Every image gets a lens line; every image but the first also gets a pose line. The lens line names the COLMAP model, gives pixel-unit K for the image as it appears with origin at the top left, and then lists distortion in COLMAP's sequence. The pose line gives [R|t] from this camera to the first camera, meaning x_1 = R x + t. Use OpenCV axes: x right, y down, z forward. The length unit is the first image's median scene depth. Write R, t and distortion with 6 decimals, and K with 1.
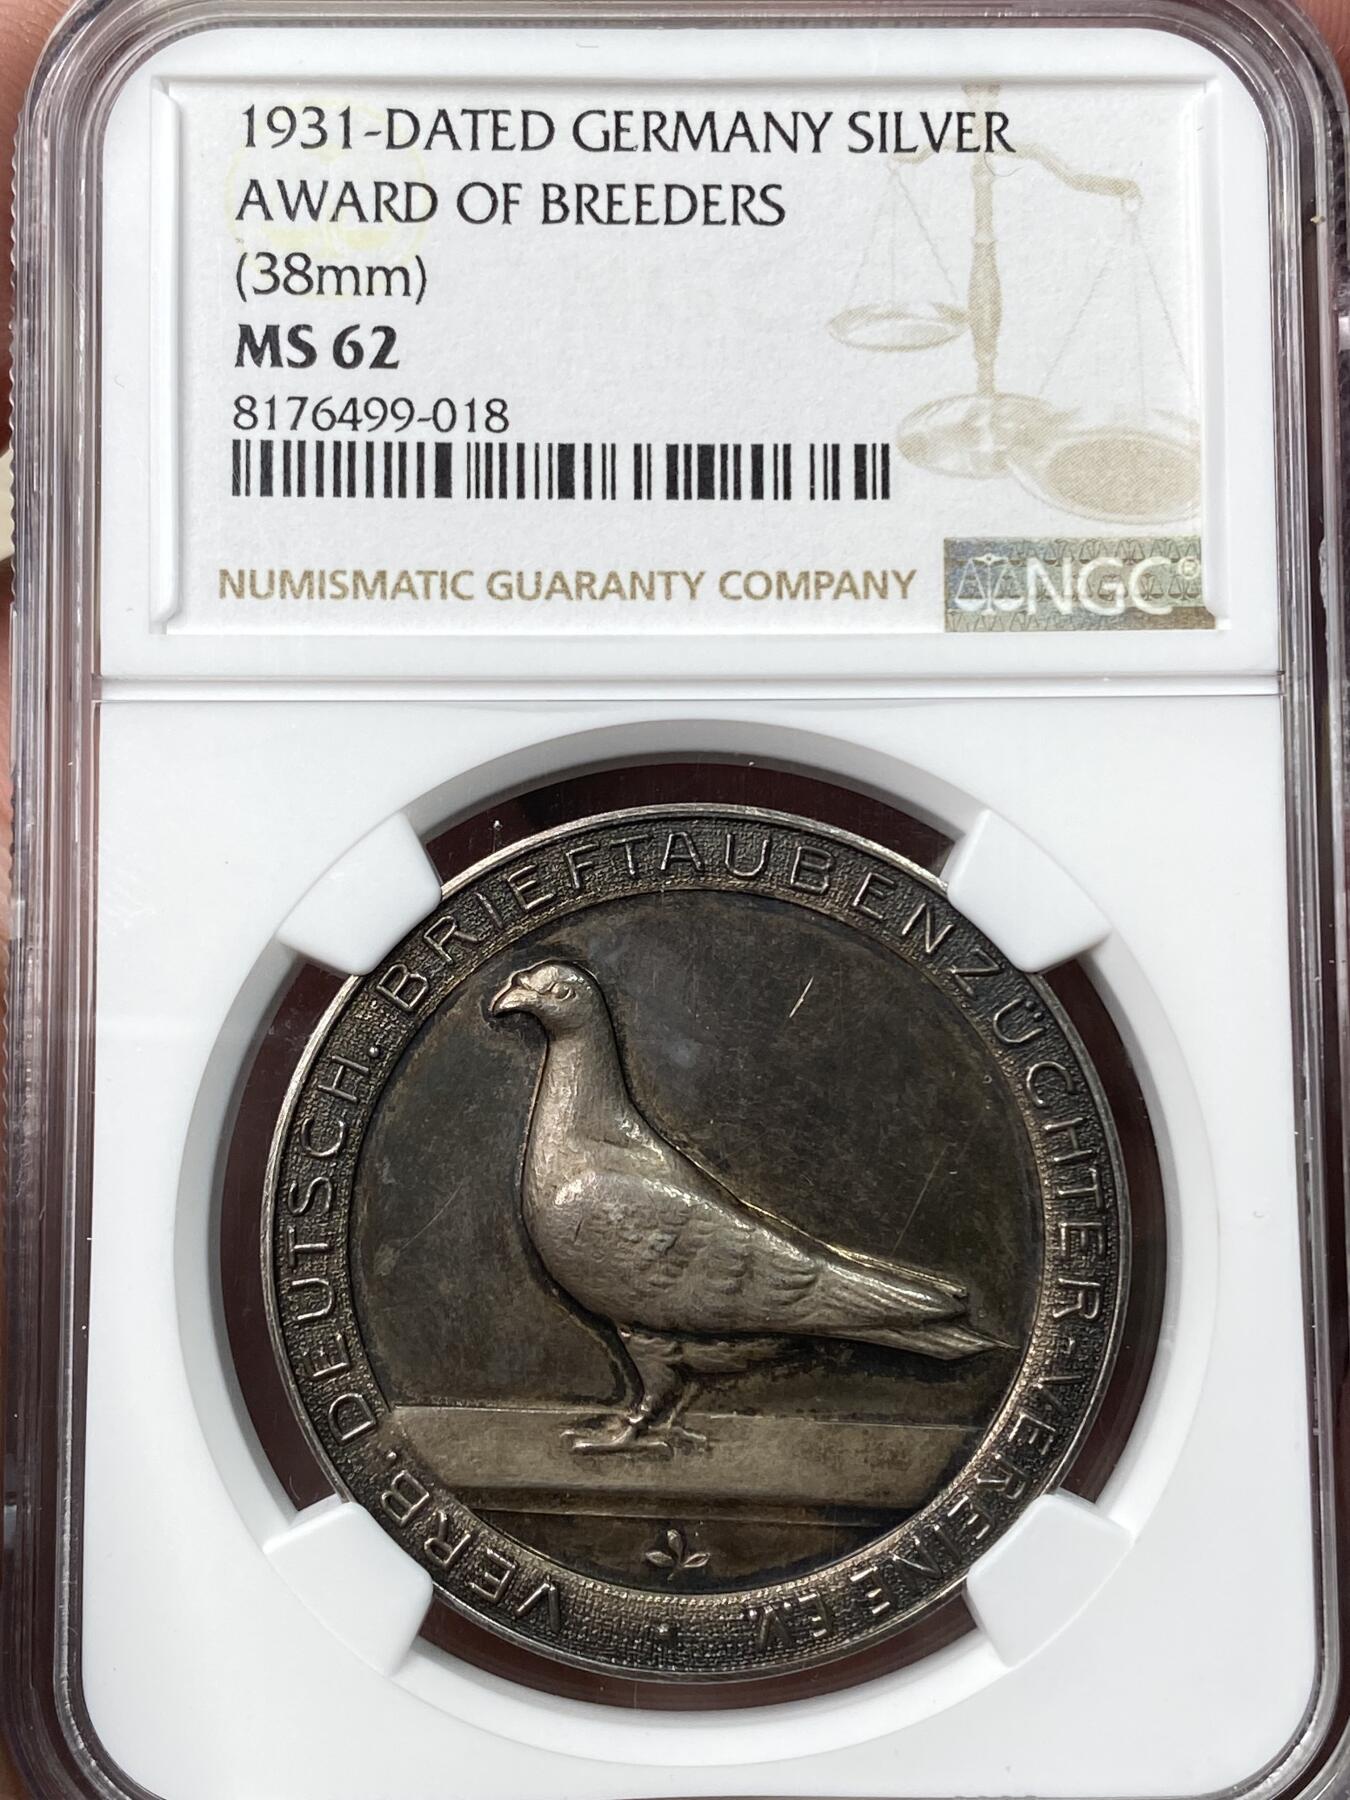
lens RADIAL K [[2680.1, 0, 675.0], [0, 2680.1, 900.0], [0, 0, 1]] dist [0.218911, -1.027450]
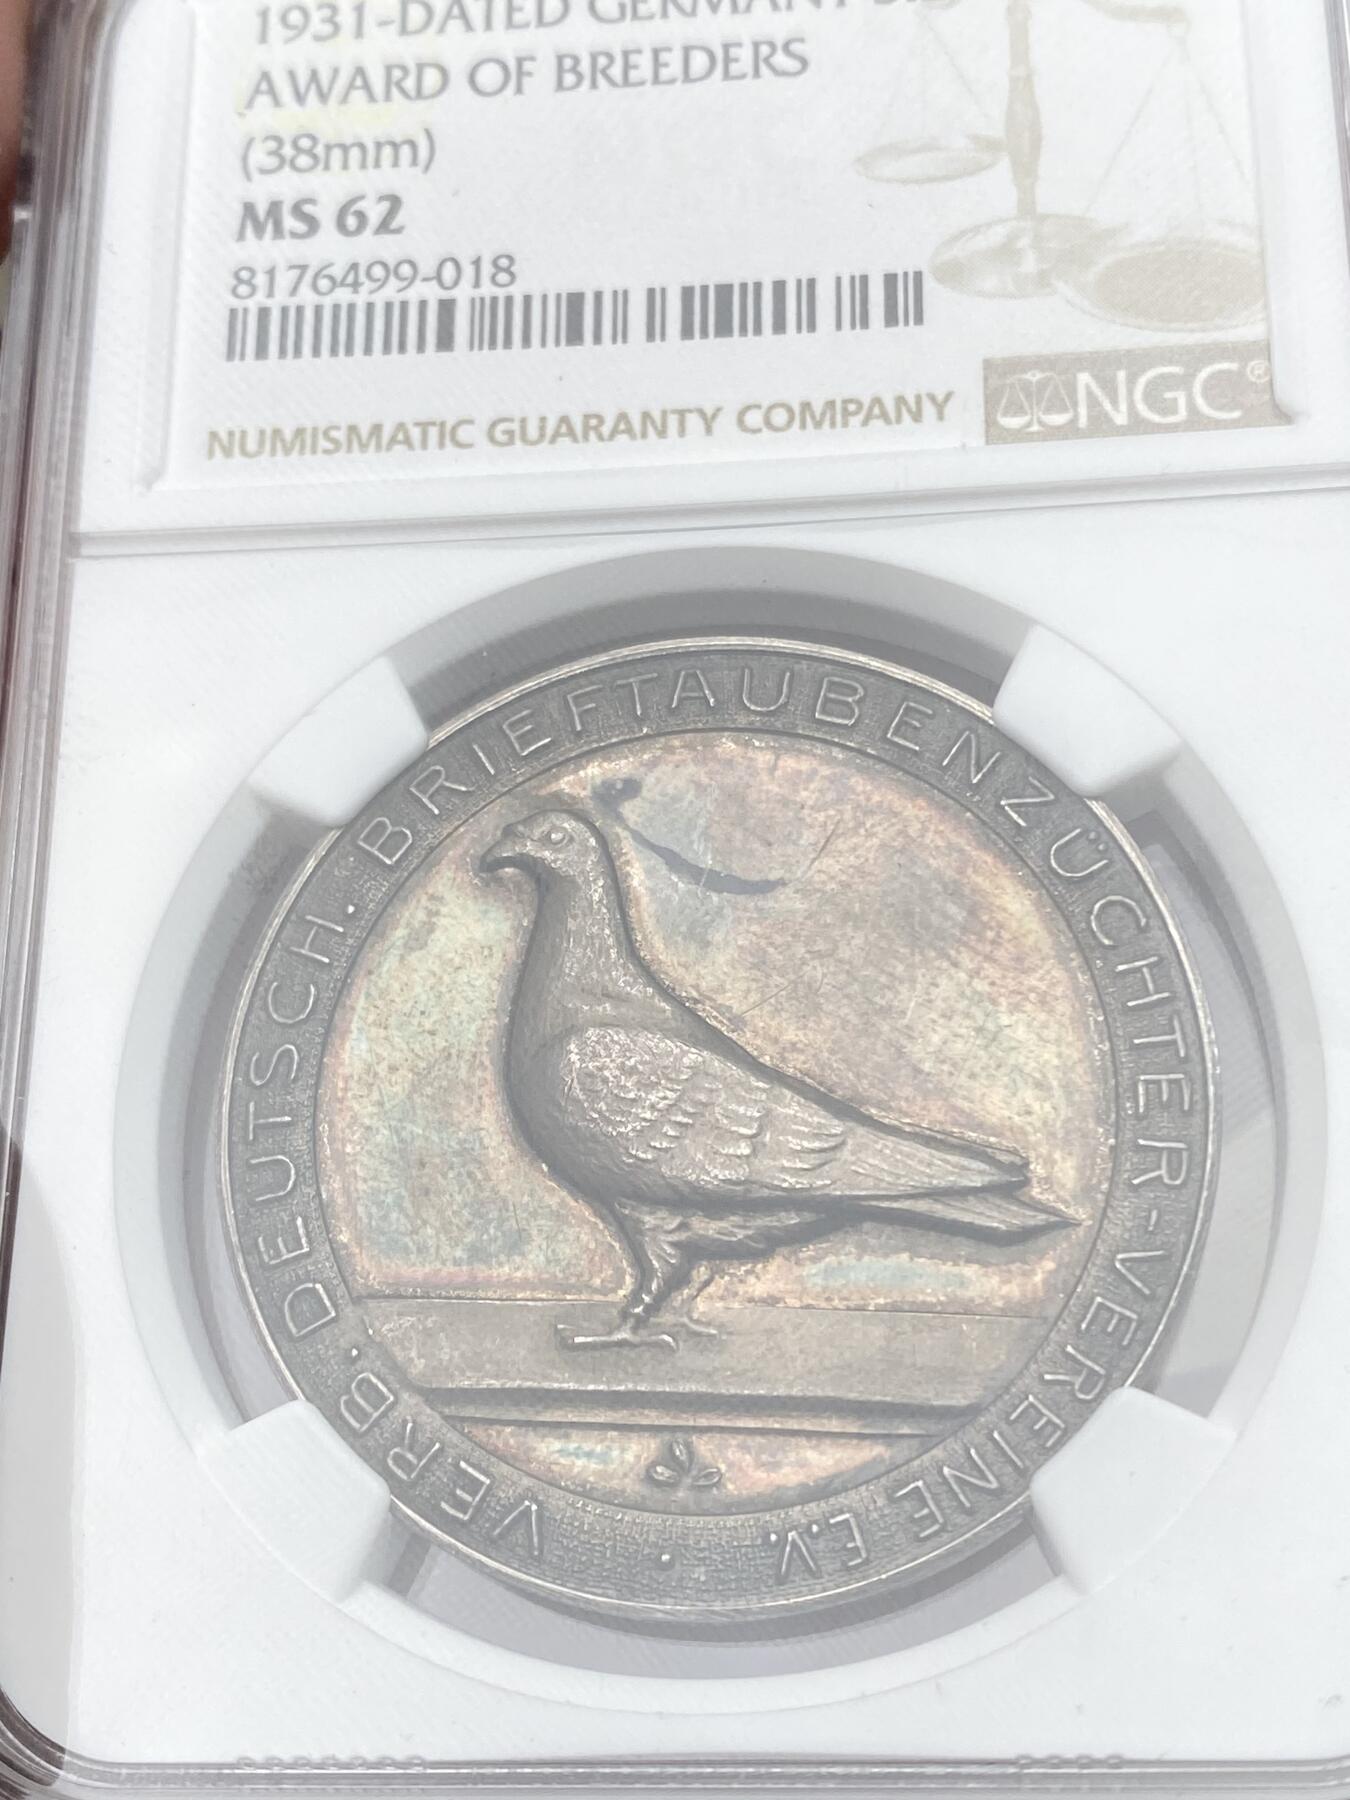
lens RADIAL K [[2680.1, 0, 675.0], [0, 2680.1, 900.0], [0, 0, 1]] dist [0.218911, -1.027450]
pose [[0.990378, -0.036746, -0.133423, 0.111934], [0.004334, 0.971867, -0.235489, 0.258351], [0.138323, 0.232645, 0.962675, 0.149874]]
